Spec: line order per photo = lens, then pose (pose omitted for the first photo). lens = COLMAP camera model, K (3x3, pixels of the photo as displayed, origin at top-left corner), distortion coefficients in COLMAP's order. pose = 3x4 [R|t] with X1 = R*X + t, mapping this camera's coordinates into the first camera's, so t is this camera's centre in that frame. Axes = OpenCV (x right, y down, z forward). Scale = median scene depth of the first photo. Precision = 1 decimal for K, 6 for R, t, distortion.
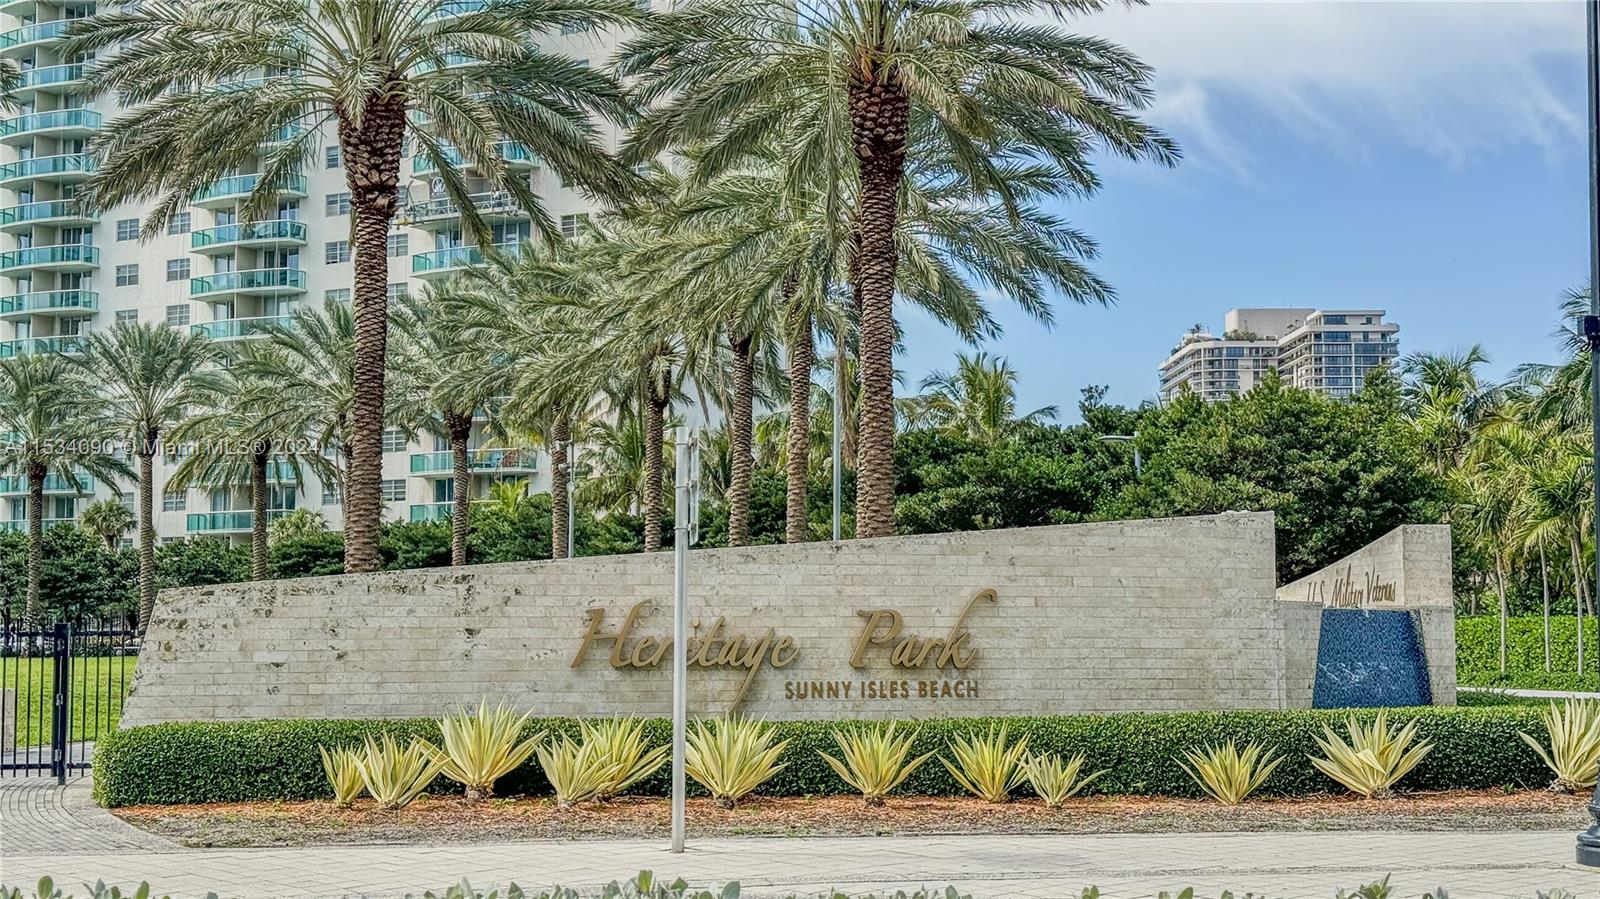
lens RADIAL K [[2208.5, 0, 800.0], [0, 2208.5, 449.5], [0, 0, 1]] dist [0.134349, 0.041421]
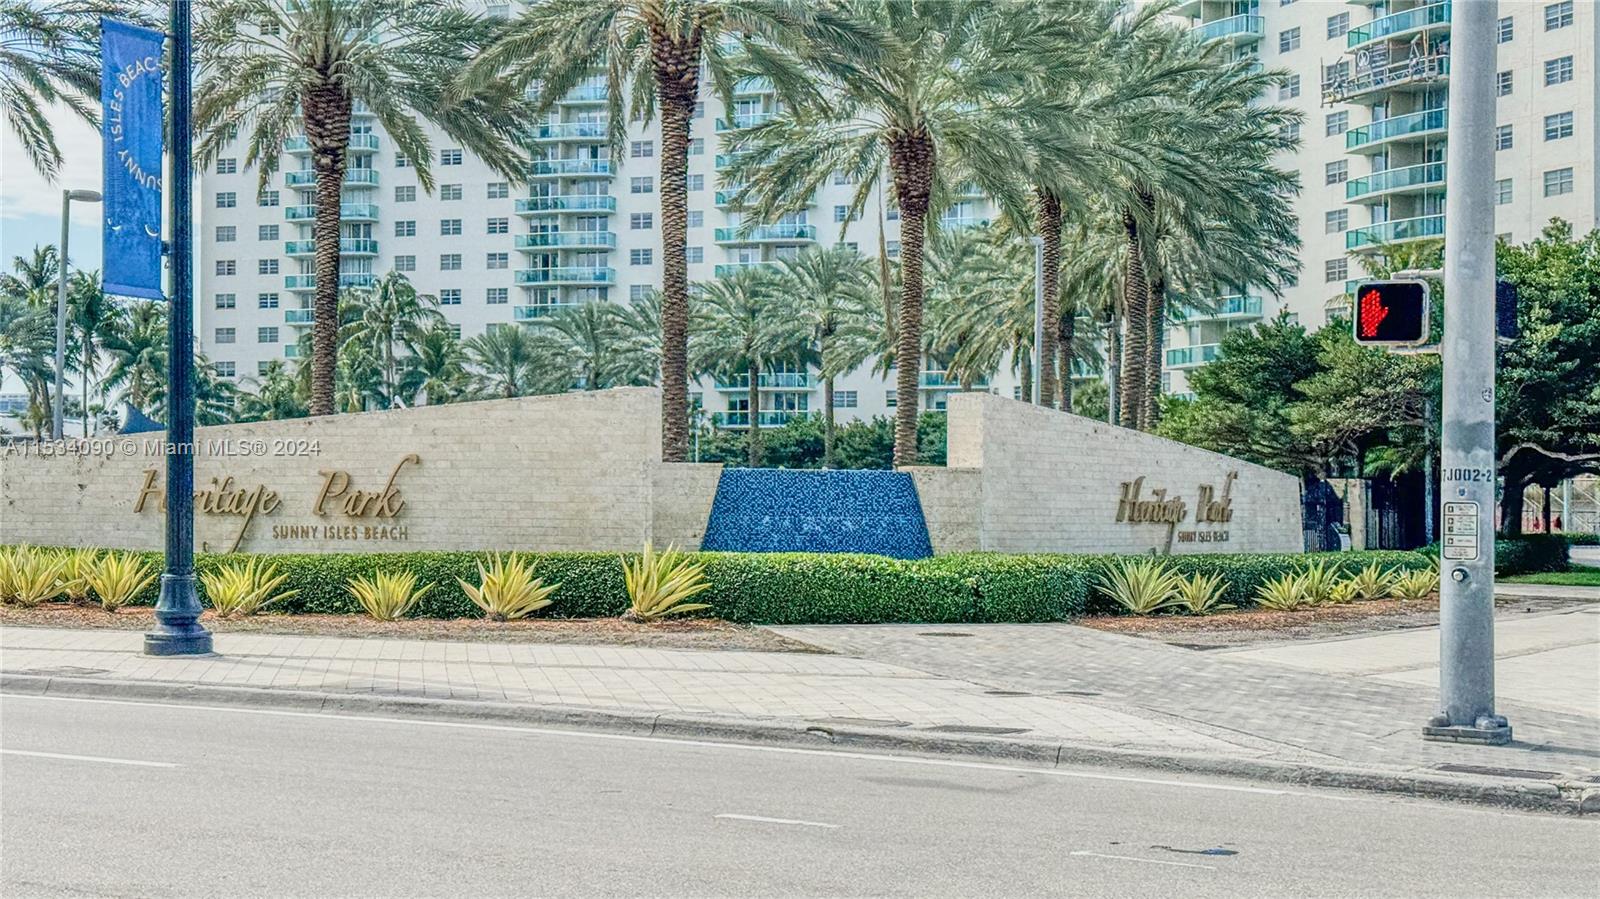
lens RADIAL K [[2208.5, 0, 800.0], [0, 2208.5, 449.5], [0, 0, 1]] dist [0.134349, 0.041421]
pose [[0.828950, -0.006721, -0.559282, 0.972913], [0.037761, 0.998319, 0.043971, 0.013268], [0.558047, -0.057569, 0.827810, 0.079437]]
